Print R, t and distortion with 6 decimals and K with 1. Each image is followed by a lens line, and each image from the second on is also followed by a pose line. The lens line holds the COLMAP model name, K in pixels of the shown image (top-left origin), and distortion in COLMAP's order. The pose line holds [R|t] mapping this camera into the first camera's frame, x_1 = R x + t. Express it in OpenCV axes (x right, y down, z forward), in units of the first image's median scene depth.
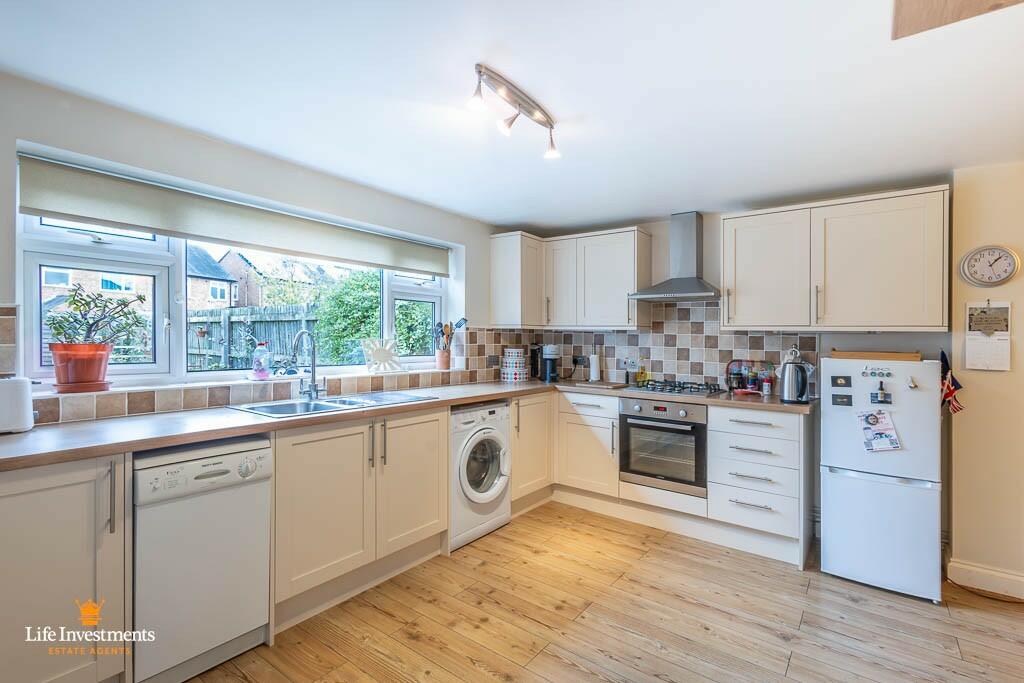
lens RADIAL K [[472.4, 0, 512.1], [0, 472.4, 338.3], [0, 0, 1]] dist [-0.000940, -0.000122]
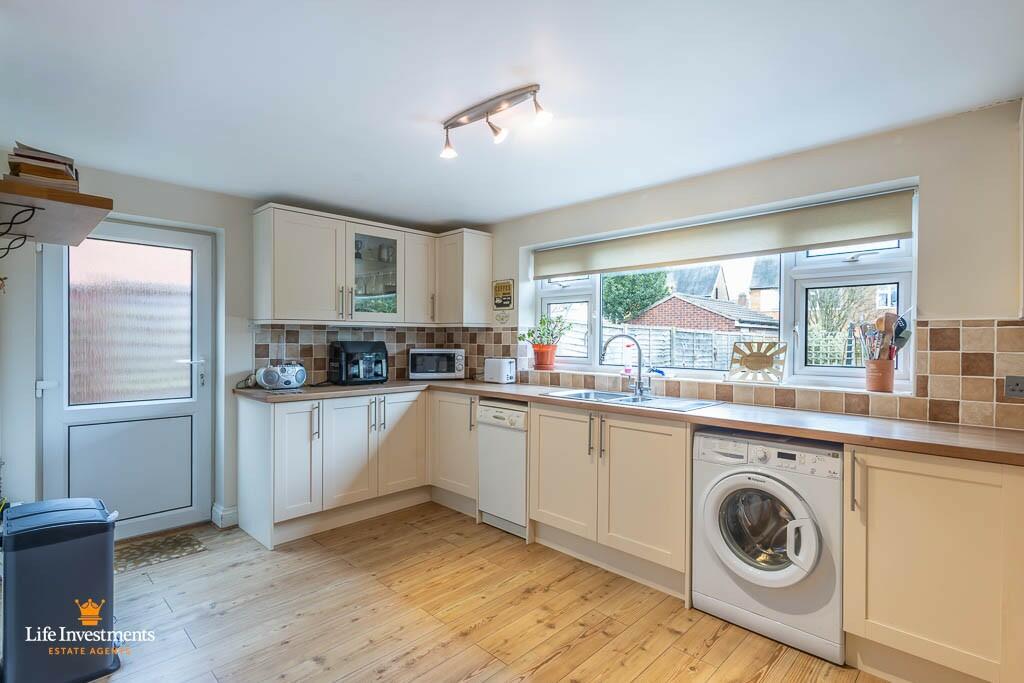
lens RADIAL K [[495.8, 0, 510.5], [0, 495.8, 342.4], [0, 0, 1]] dist [0.004227, 0.000685]
pose [[-0.130392, -0.005647, -0.991446, 0.863451], [-0.006569, 0.999967, -0.004832, 0.013035], [0.991441, 0.005883, -0.130425, 0.927834]]
